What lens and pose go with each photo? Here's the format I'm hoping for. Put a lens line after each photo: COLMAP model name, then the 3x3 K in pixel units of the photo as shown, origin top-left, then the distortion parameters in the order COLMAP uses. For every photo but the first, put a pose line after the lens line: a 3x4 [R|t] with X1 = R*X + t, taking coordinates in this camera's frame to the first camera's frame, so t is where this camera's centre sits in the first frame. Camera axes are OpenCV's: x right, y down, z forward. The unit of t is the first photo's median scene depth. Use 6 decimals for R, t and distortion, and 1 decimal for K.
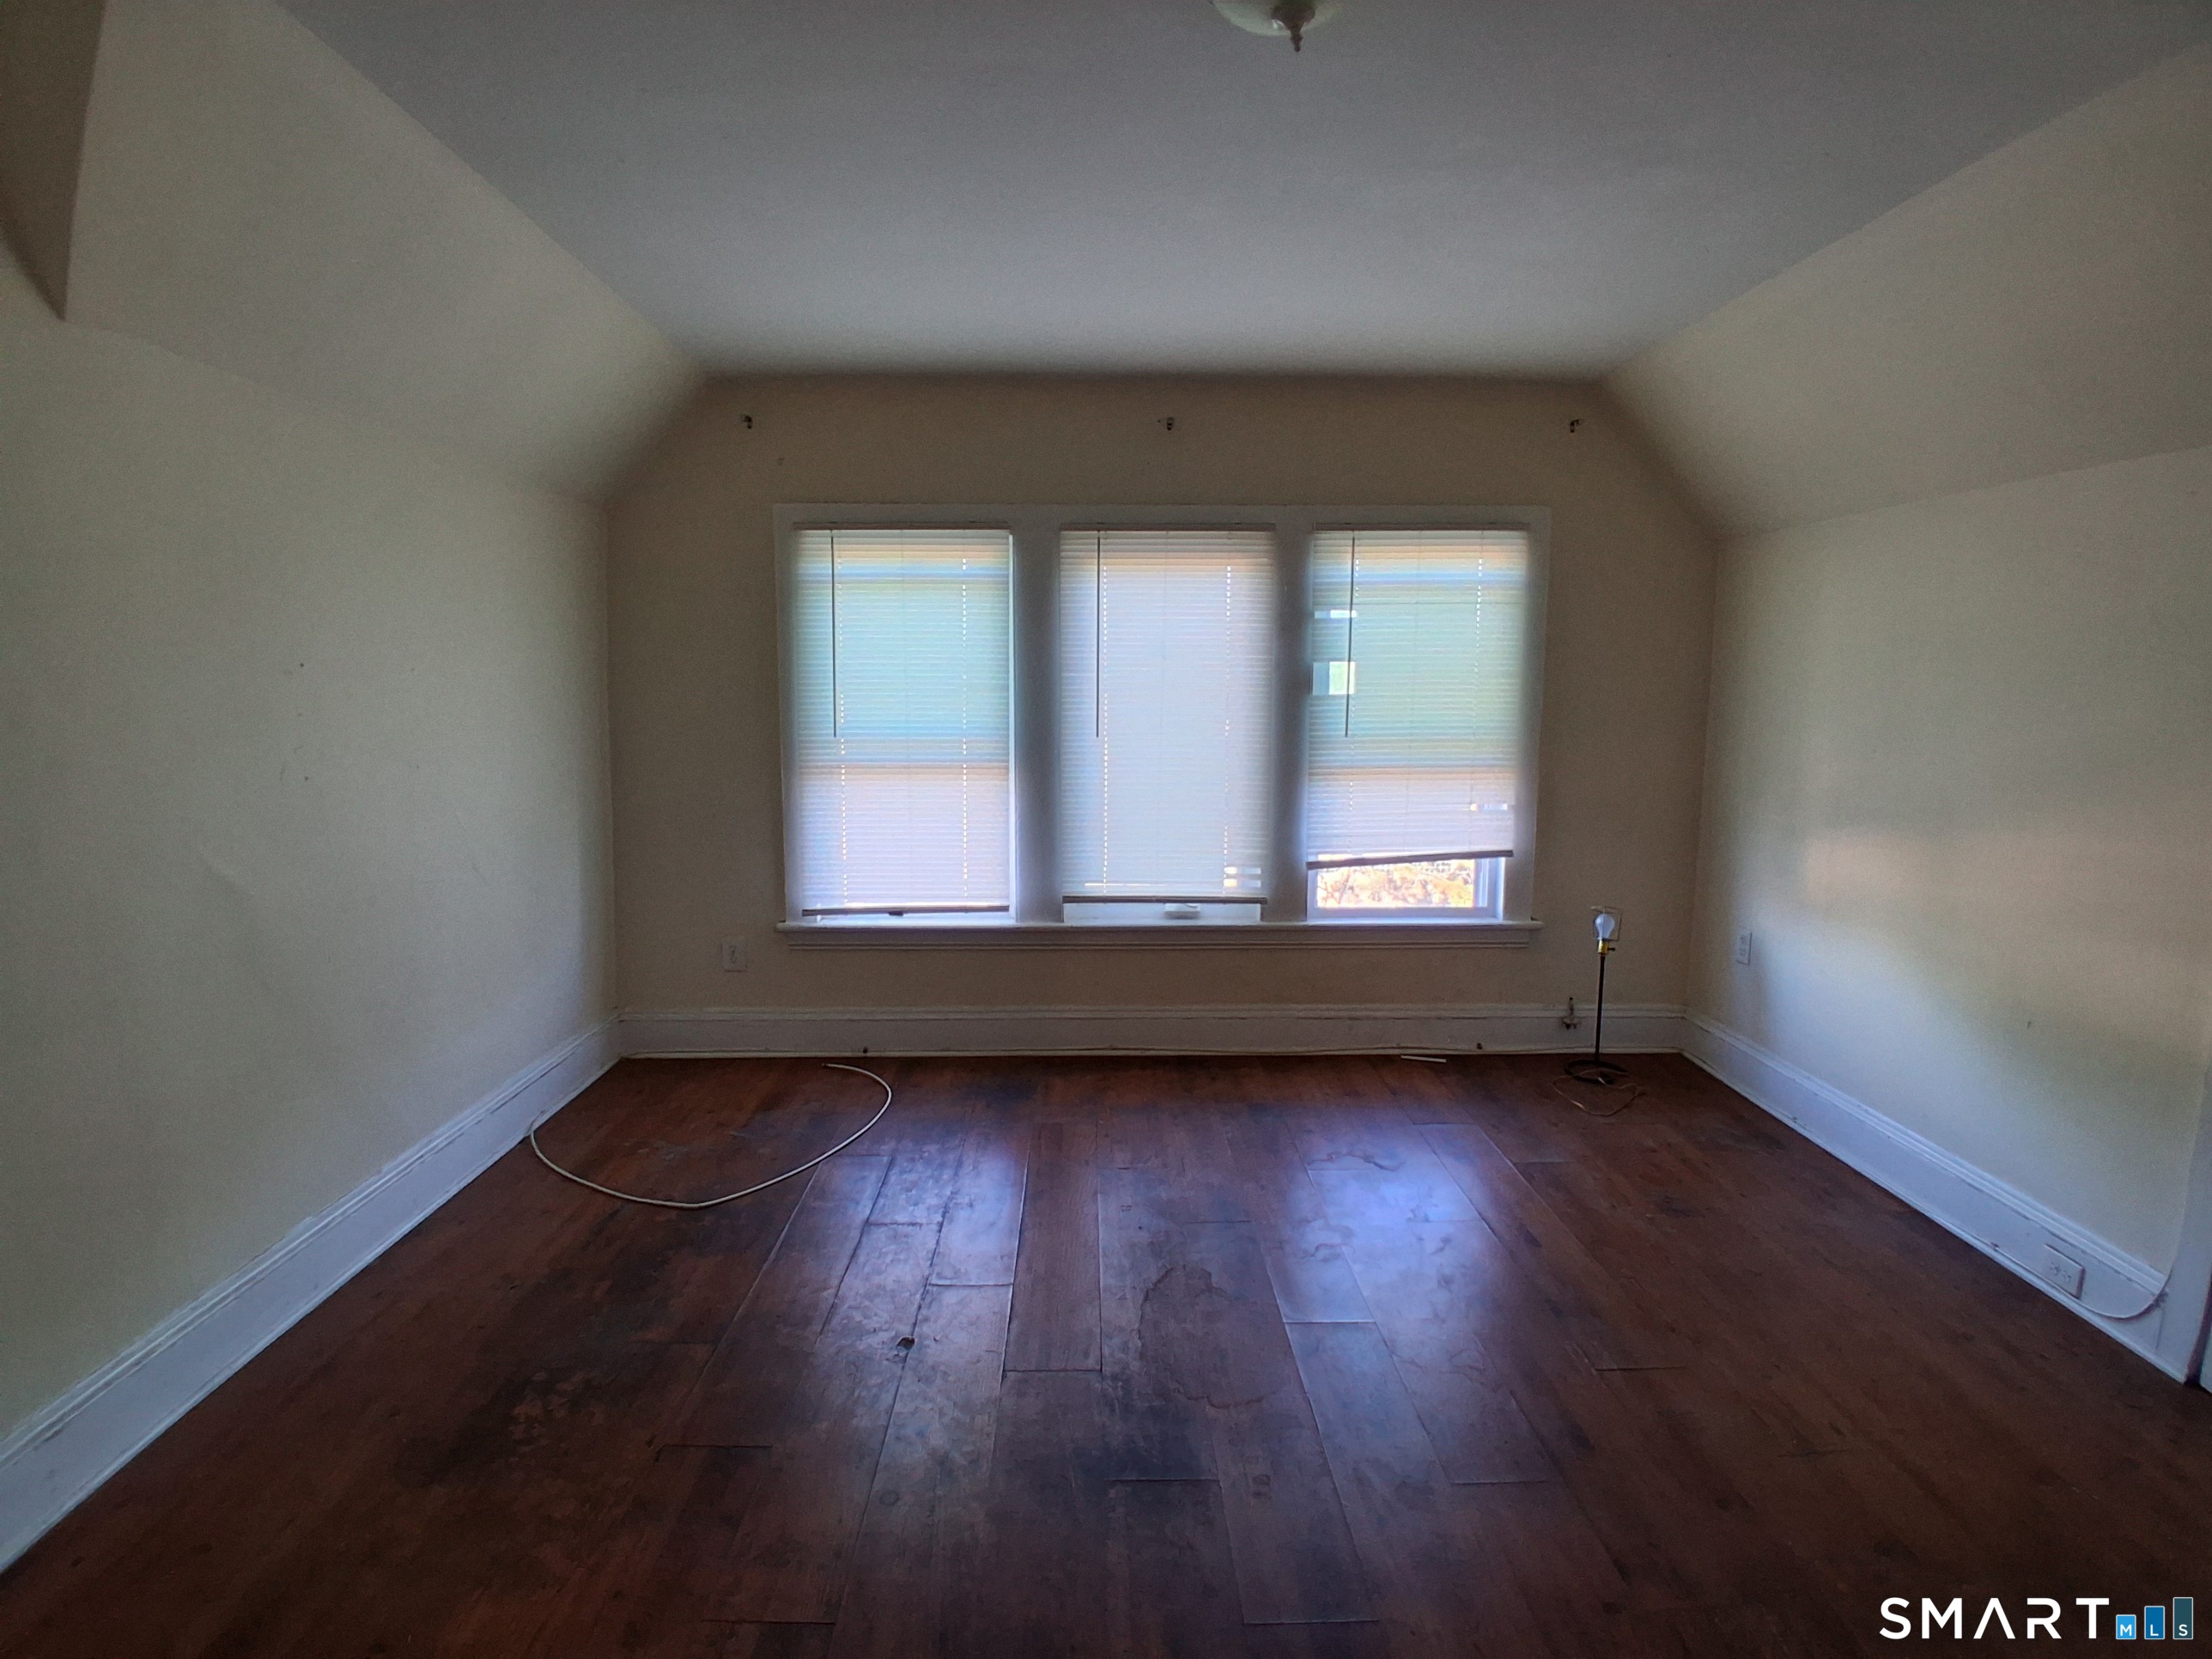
lens RADIAL K [[997.1, 0, 1103.8], [0, 997.1, 769.8], [0, 0, 1]] dist [0.000629, -0.026834]
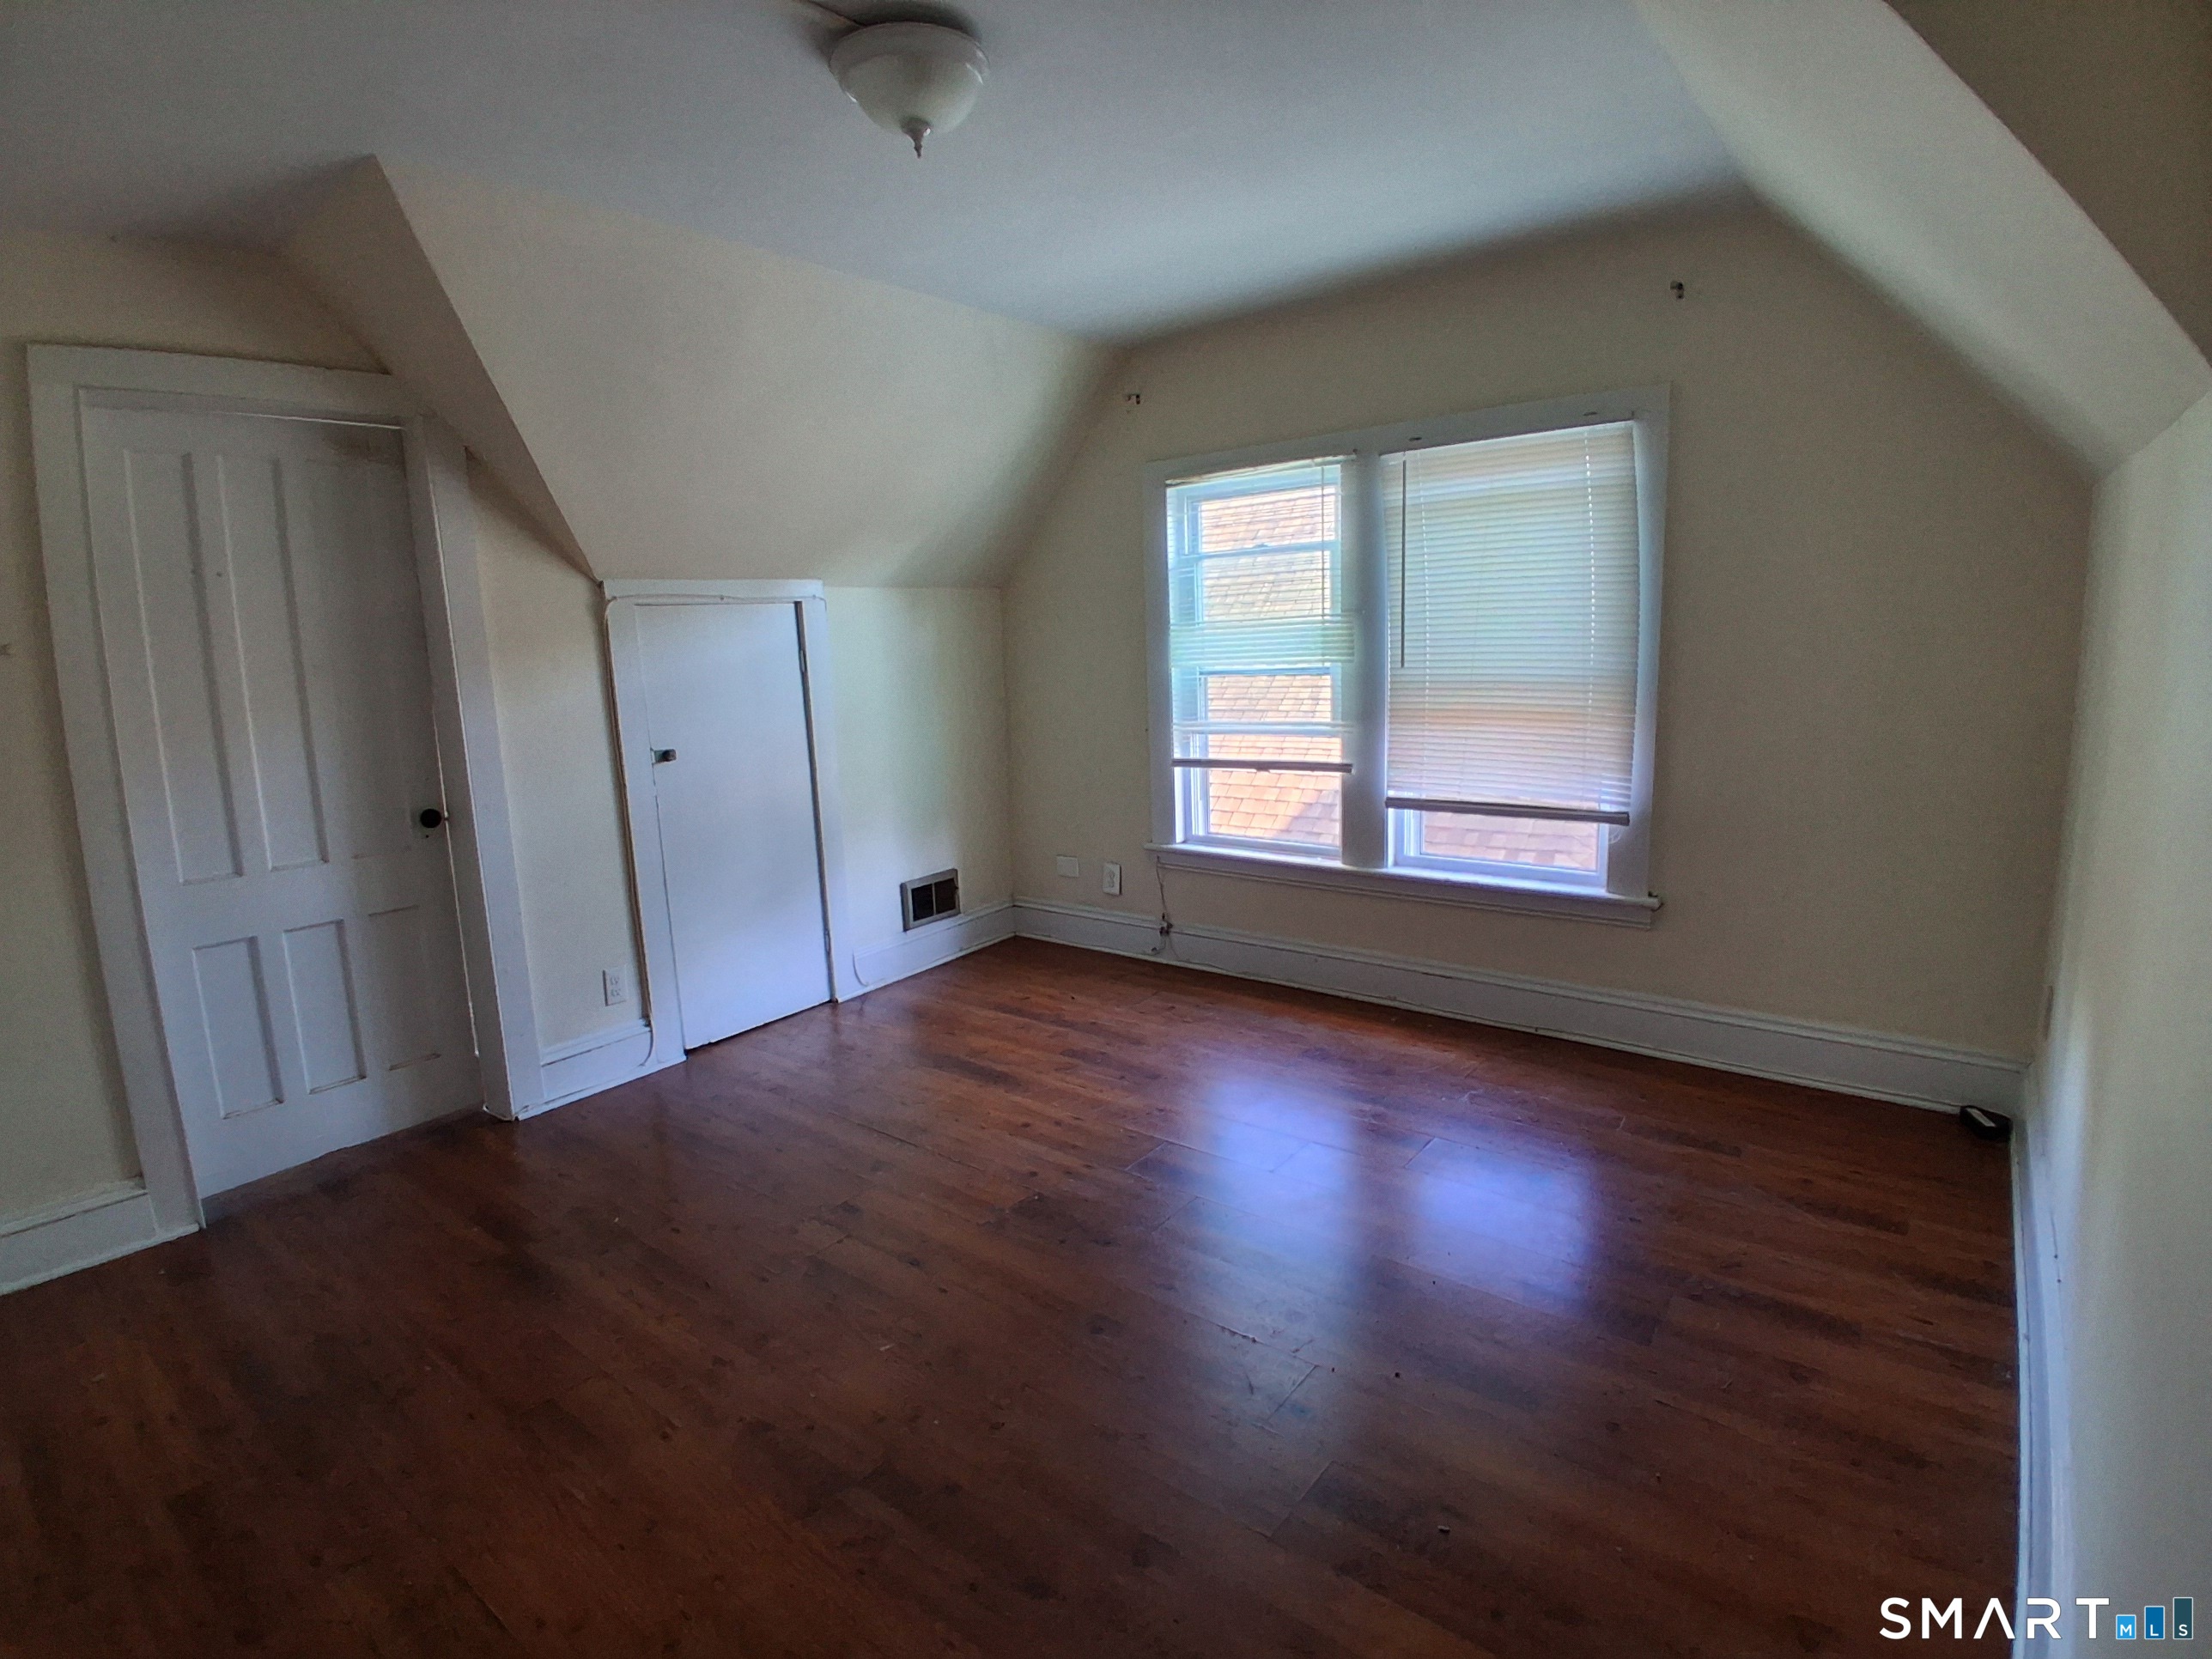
lens RADIAL K [[1111.0, 0, 1128.0], [0, 1111.0, 833.5], [0, 0, 1]] dist [-0.003653, -0.042819]
pose [[0.781491, 0.084975, -0.618103, 0.654303], [-0.016524, 0.993153, 0.115644, -0.002437], [0.623698, -0.080161, 0.777544, 0.008504]]
